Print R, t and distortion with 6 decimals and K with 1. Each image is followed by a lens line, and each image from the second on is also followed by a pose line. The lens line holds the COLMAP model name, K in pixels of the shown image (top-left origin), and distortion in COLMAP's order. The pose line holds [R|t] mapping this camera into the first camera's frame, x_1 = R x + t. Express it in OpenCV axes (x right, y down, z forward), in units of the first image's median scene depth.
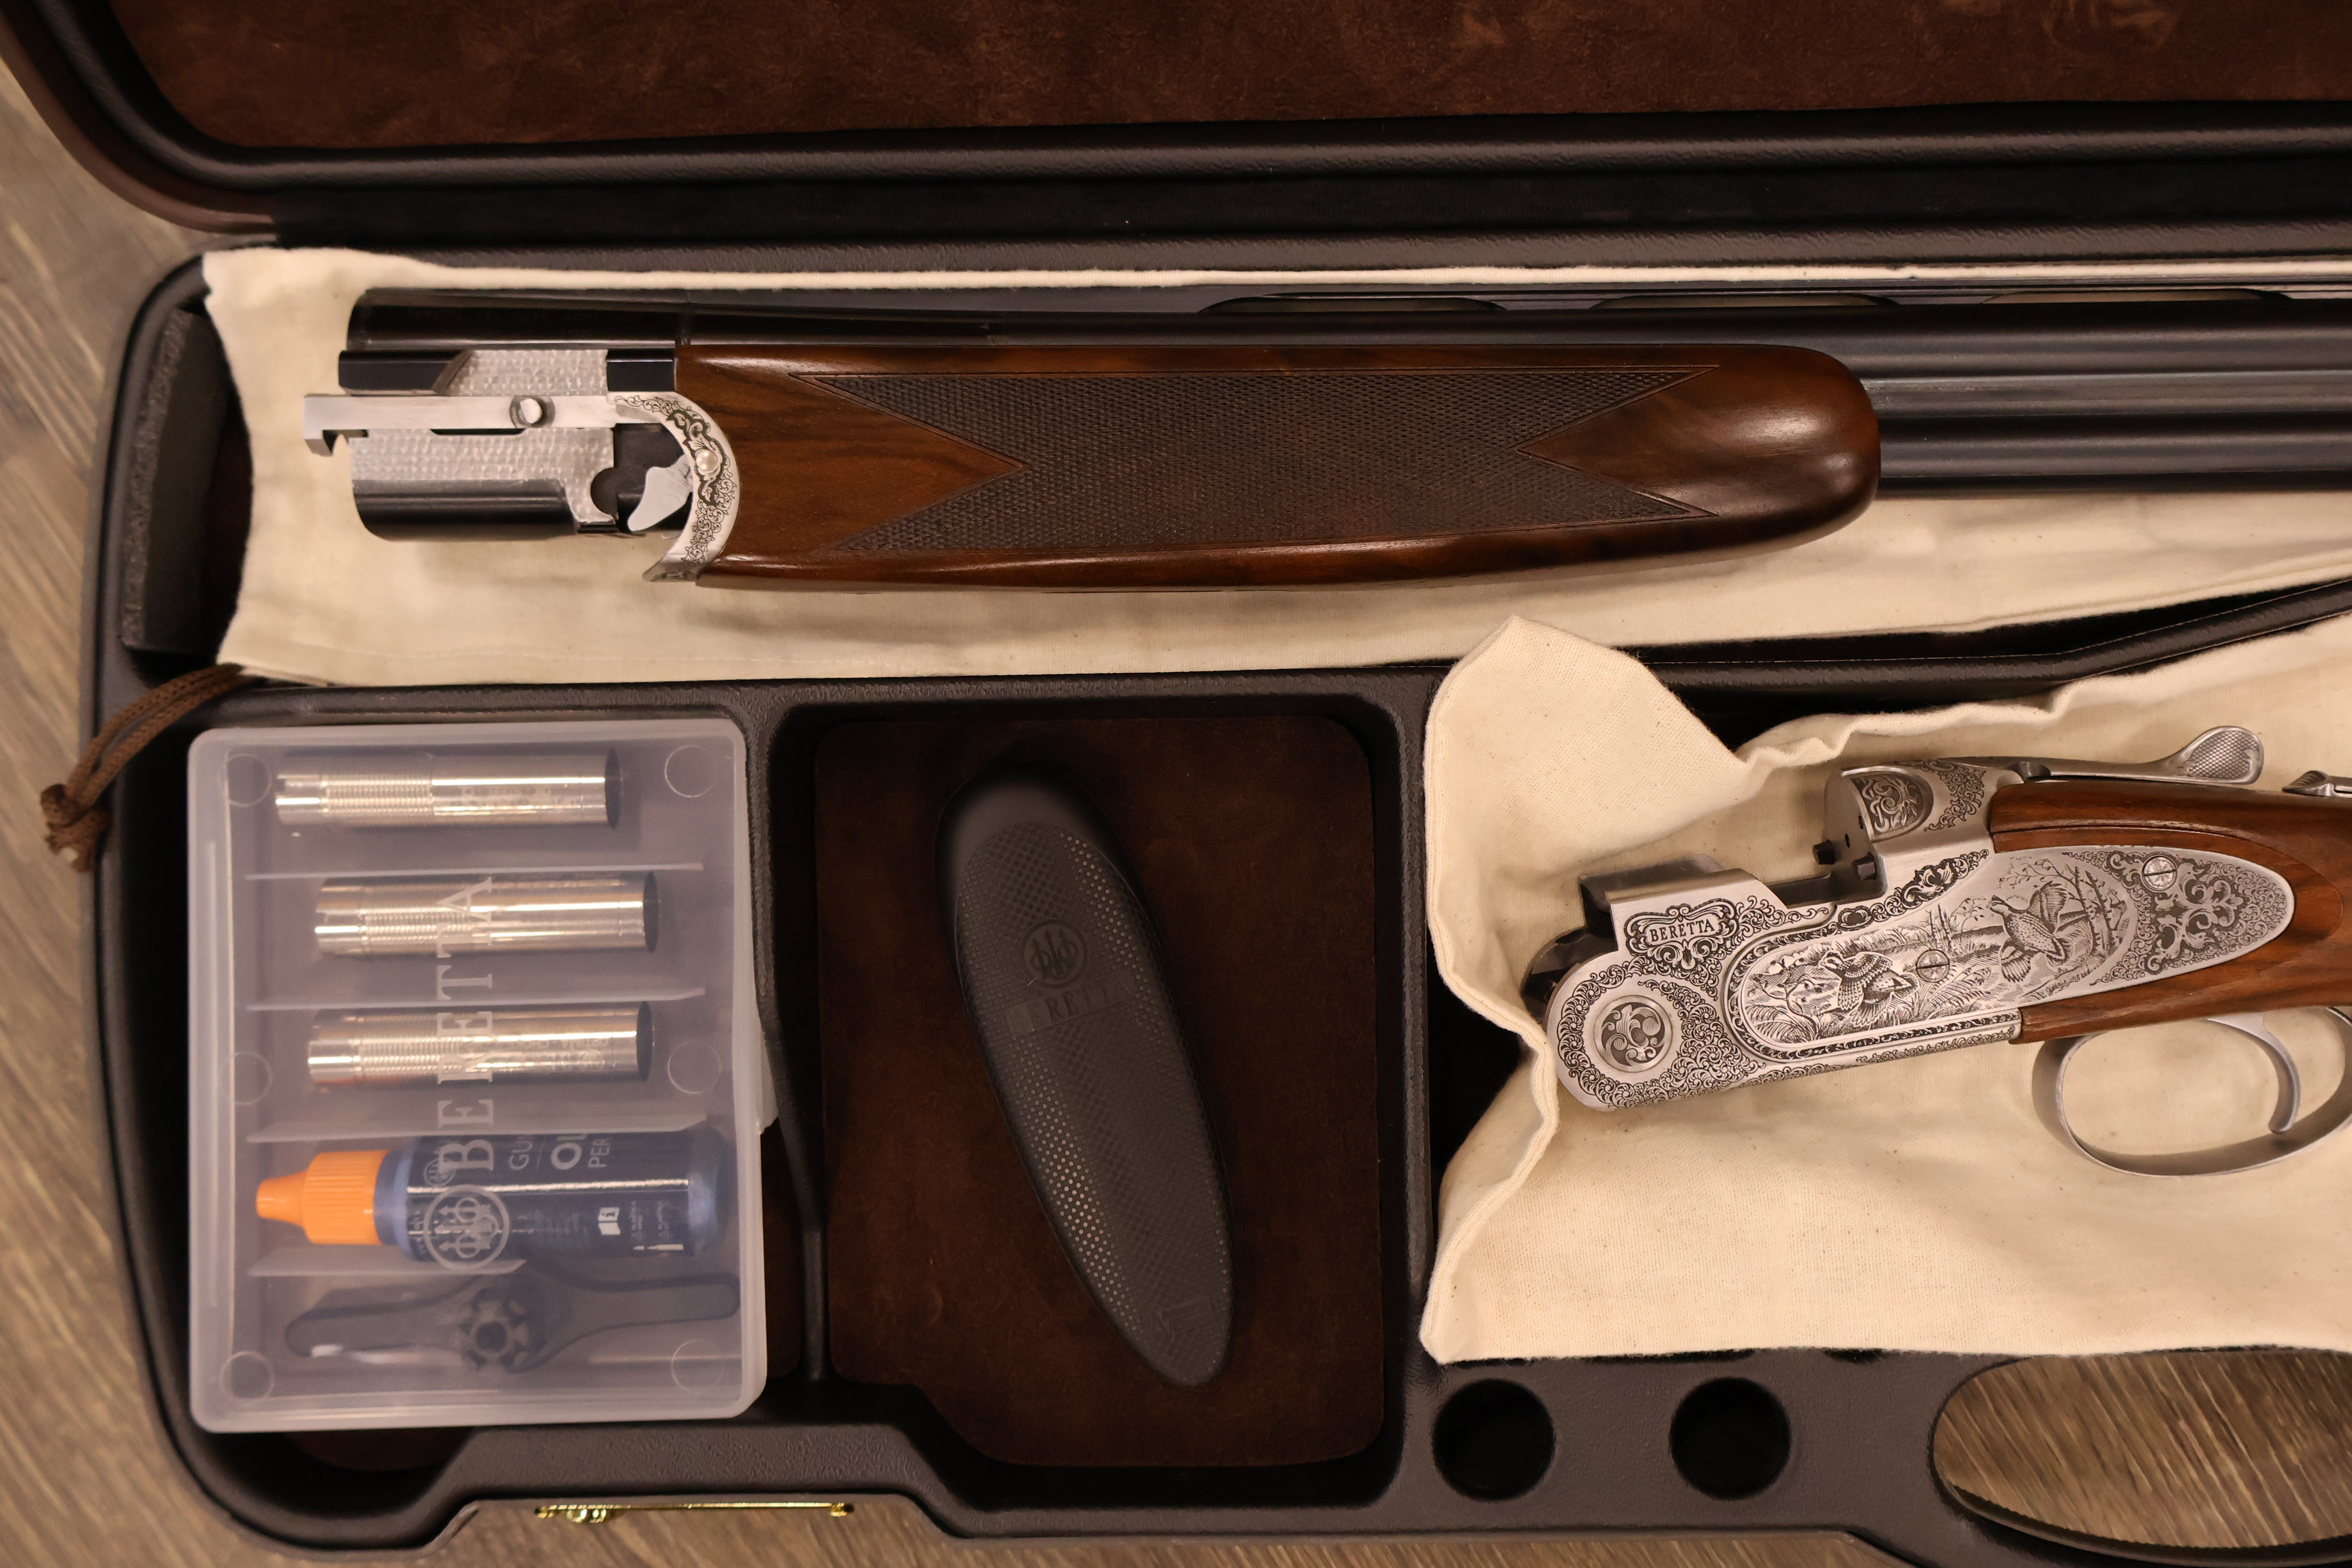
lens RADIAL K [[2111.7, 0, 1184.7], [0, 2111.7, 784.1], [0, 0, 1]] dist [0.013380, 0.002872]
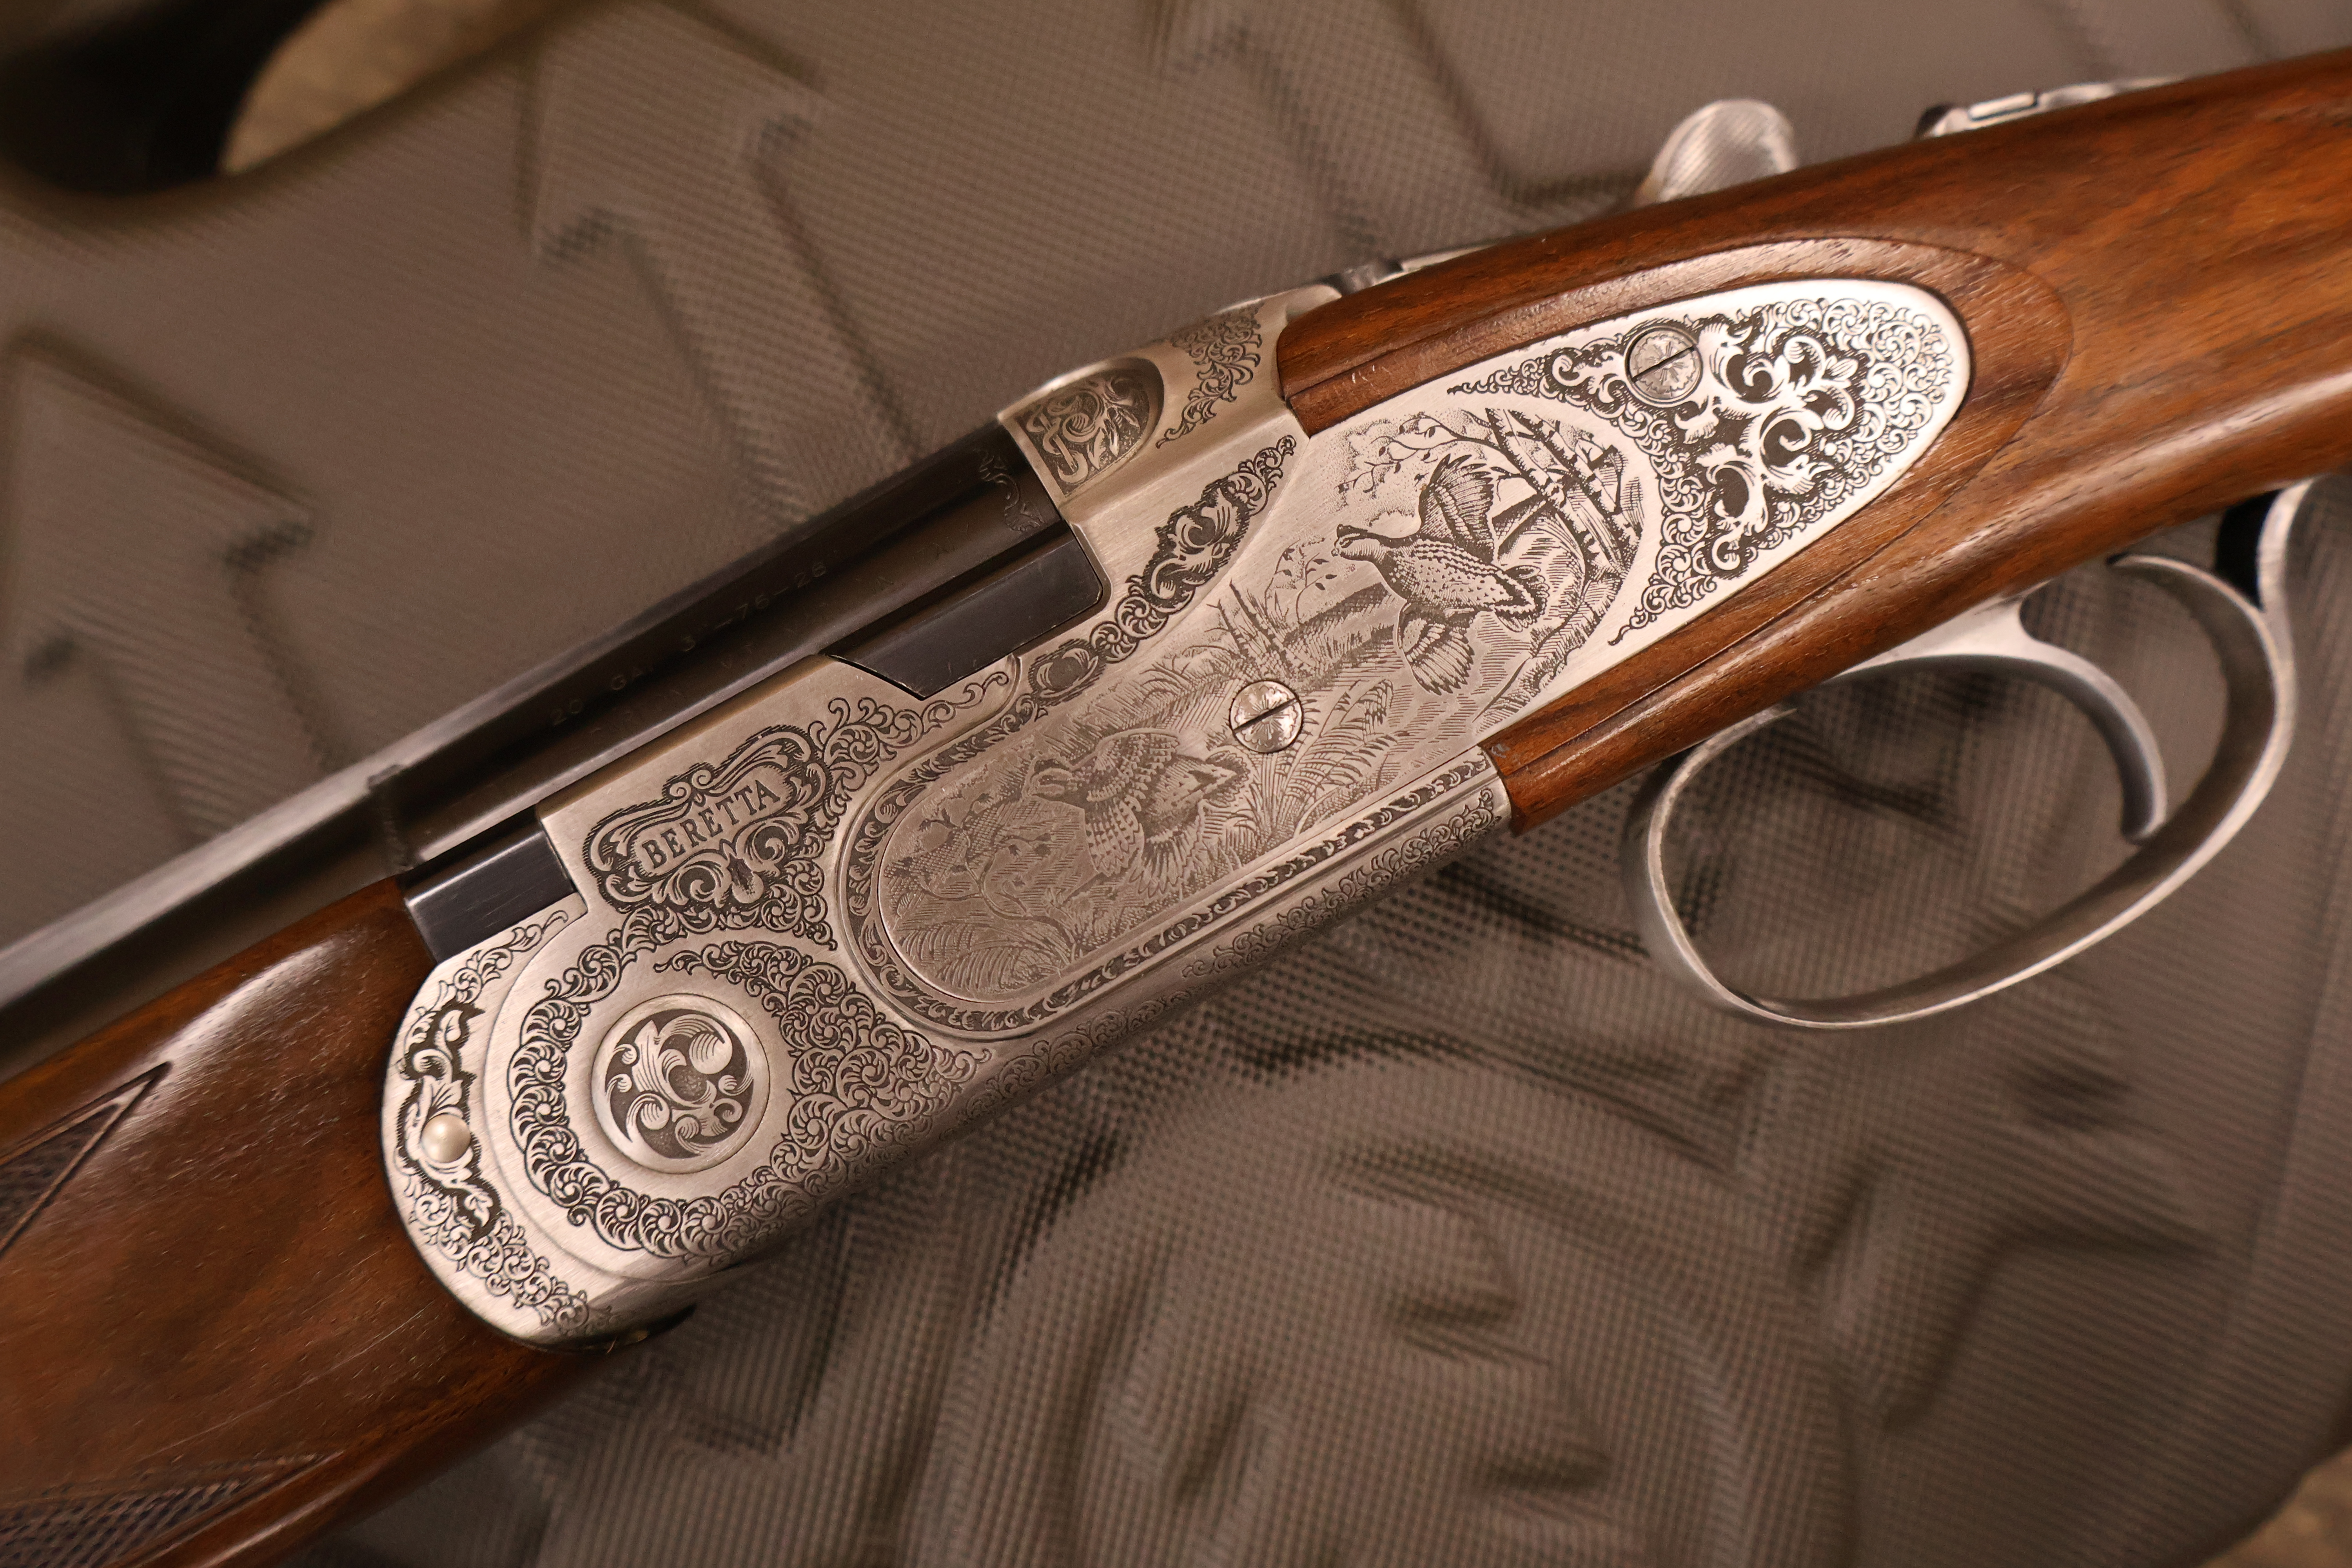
lens RADIAL K [[2204.5, 0, 1176.0], [0, 2204.5, 784.0], [0, 0, 1]] dist [0.014806, 0.011685]
pose [[0.946426, -0.318753, 0.051715, 0.305985], [0.322852, 0.937320, -0.131141, 0.153321], [-0.006672, 0.140812, 0.990014, 0.541350]]
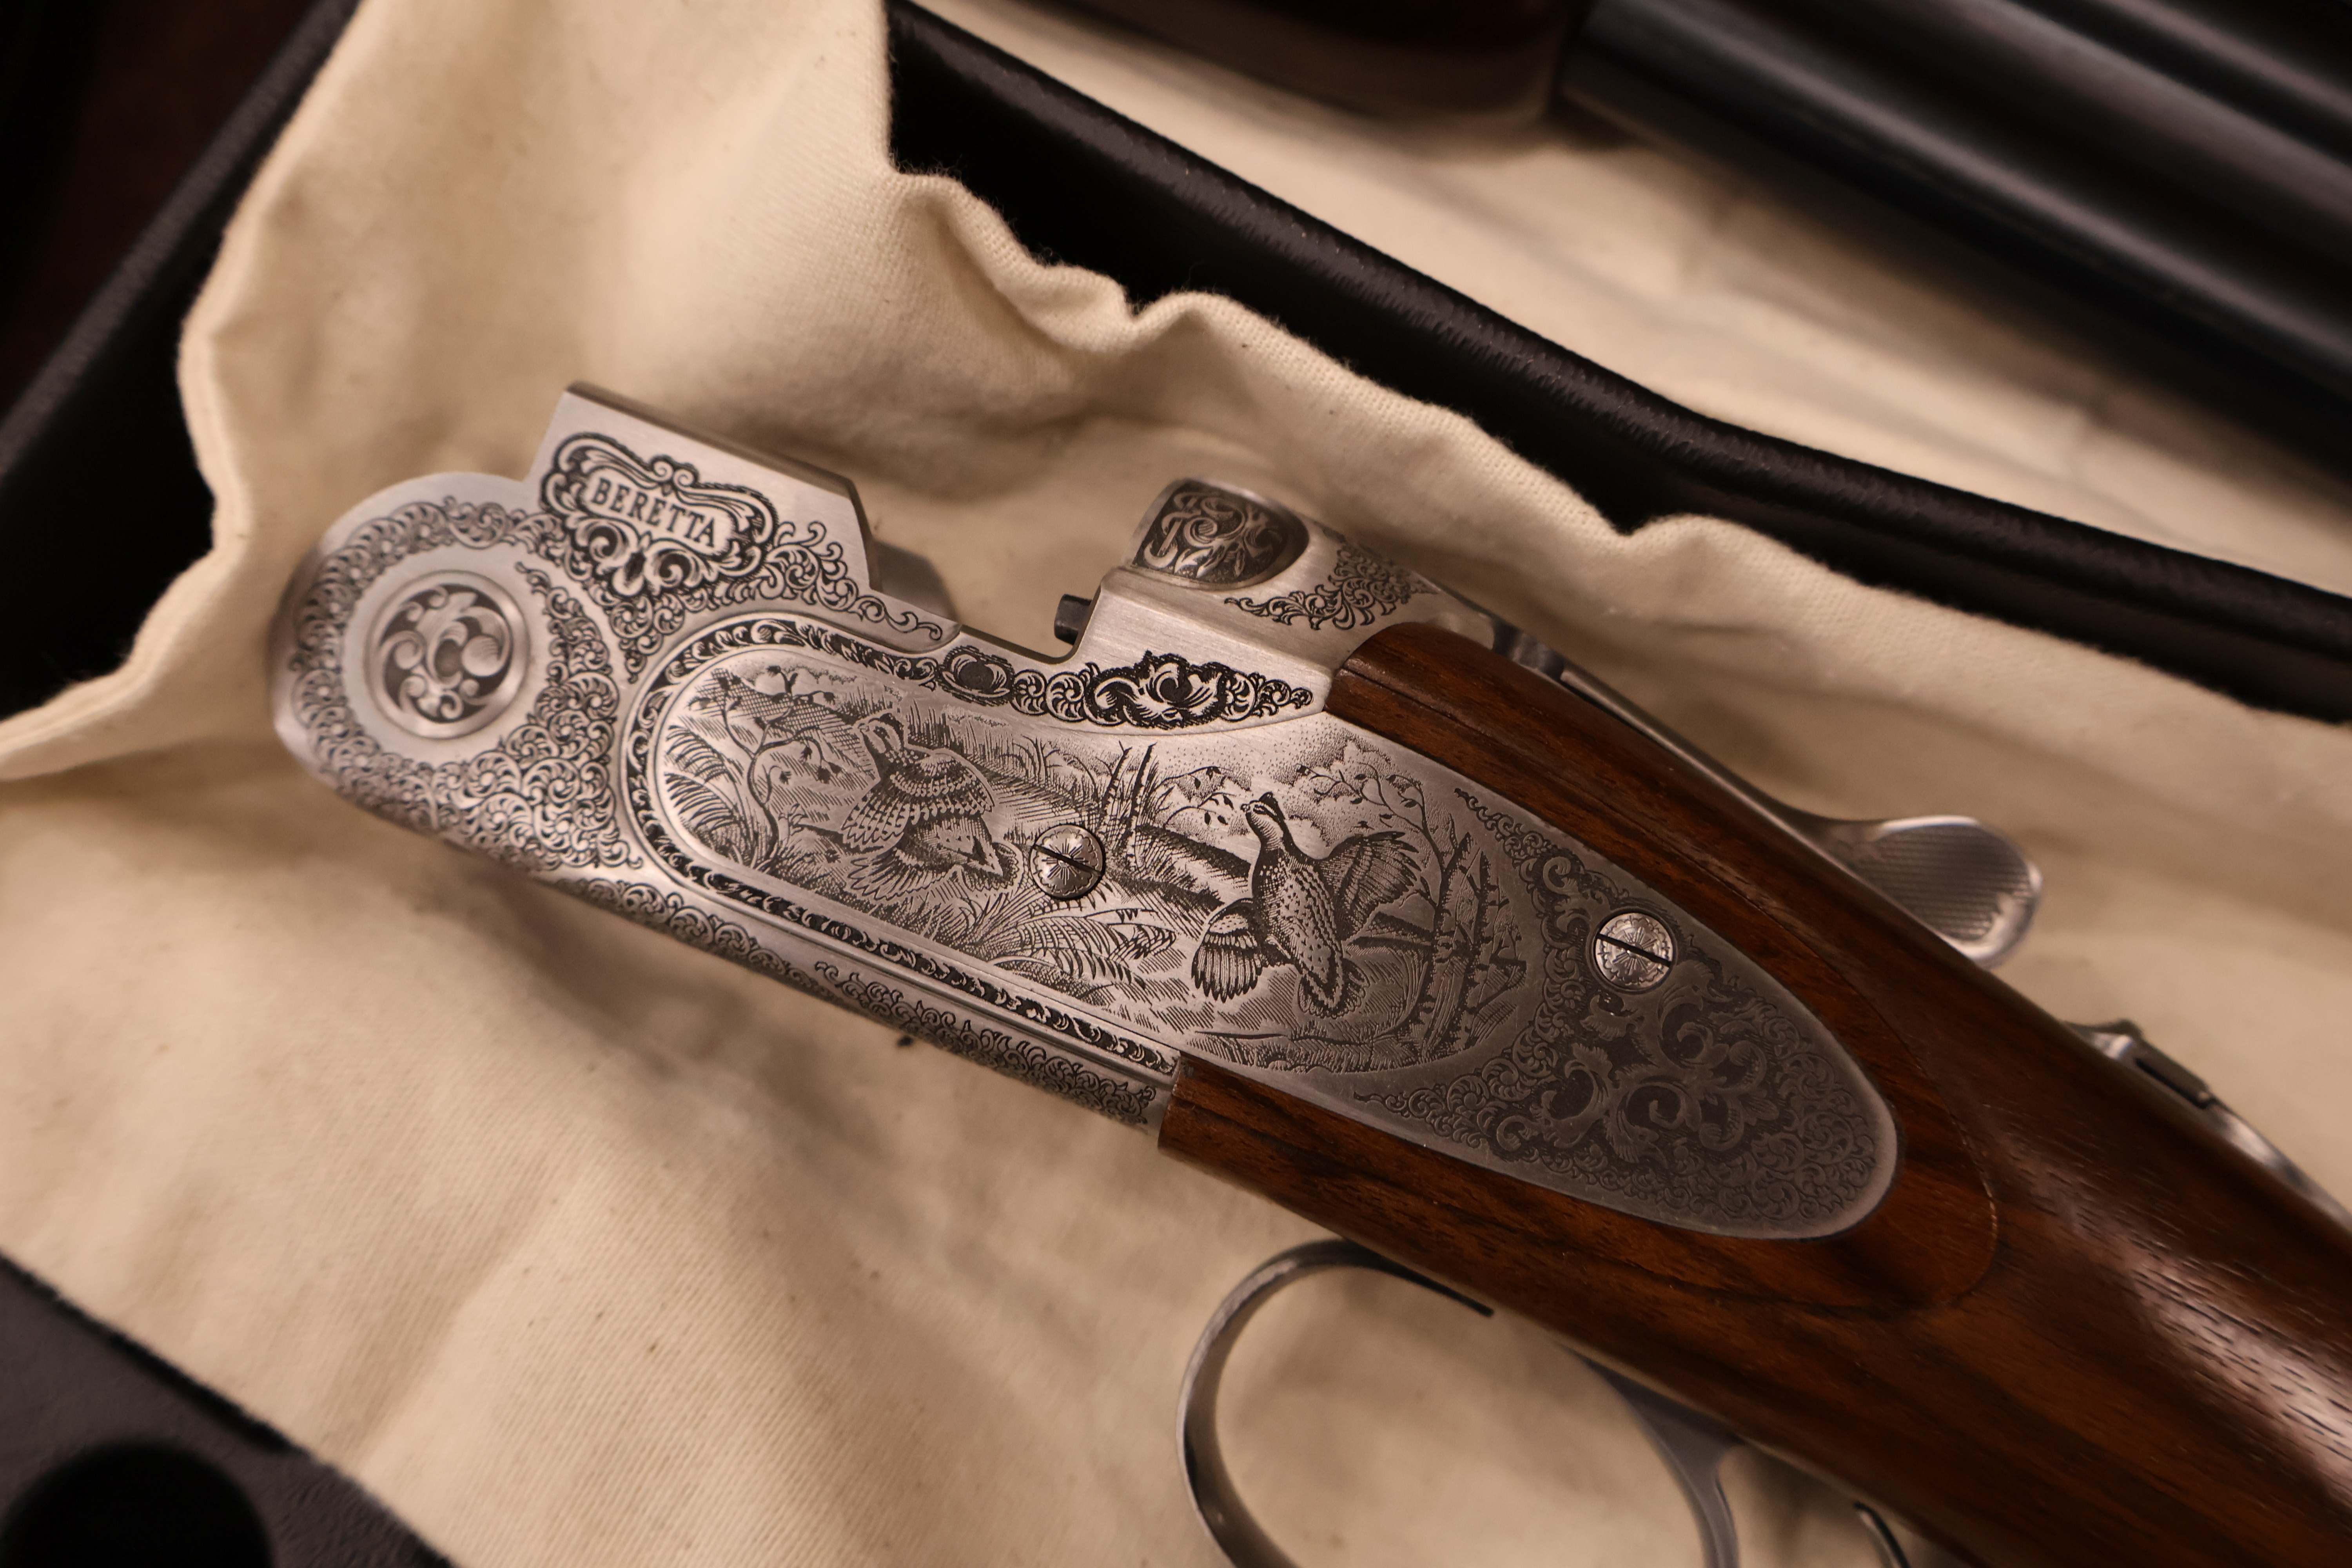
lens RADIAL K [[2204.5, 0, 1176.0], [0, 2204.5, 784.0], [0, 0, 1]] dist [0.014806, 0.011685]
pose [[0.838608, 0.516387, -0.173441, 0.440110], [-0.538010, 0.835028, -0.115210, 0.112052], [0.085335, 0.189930, 0.978082, 0.558551]]
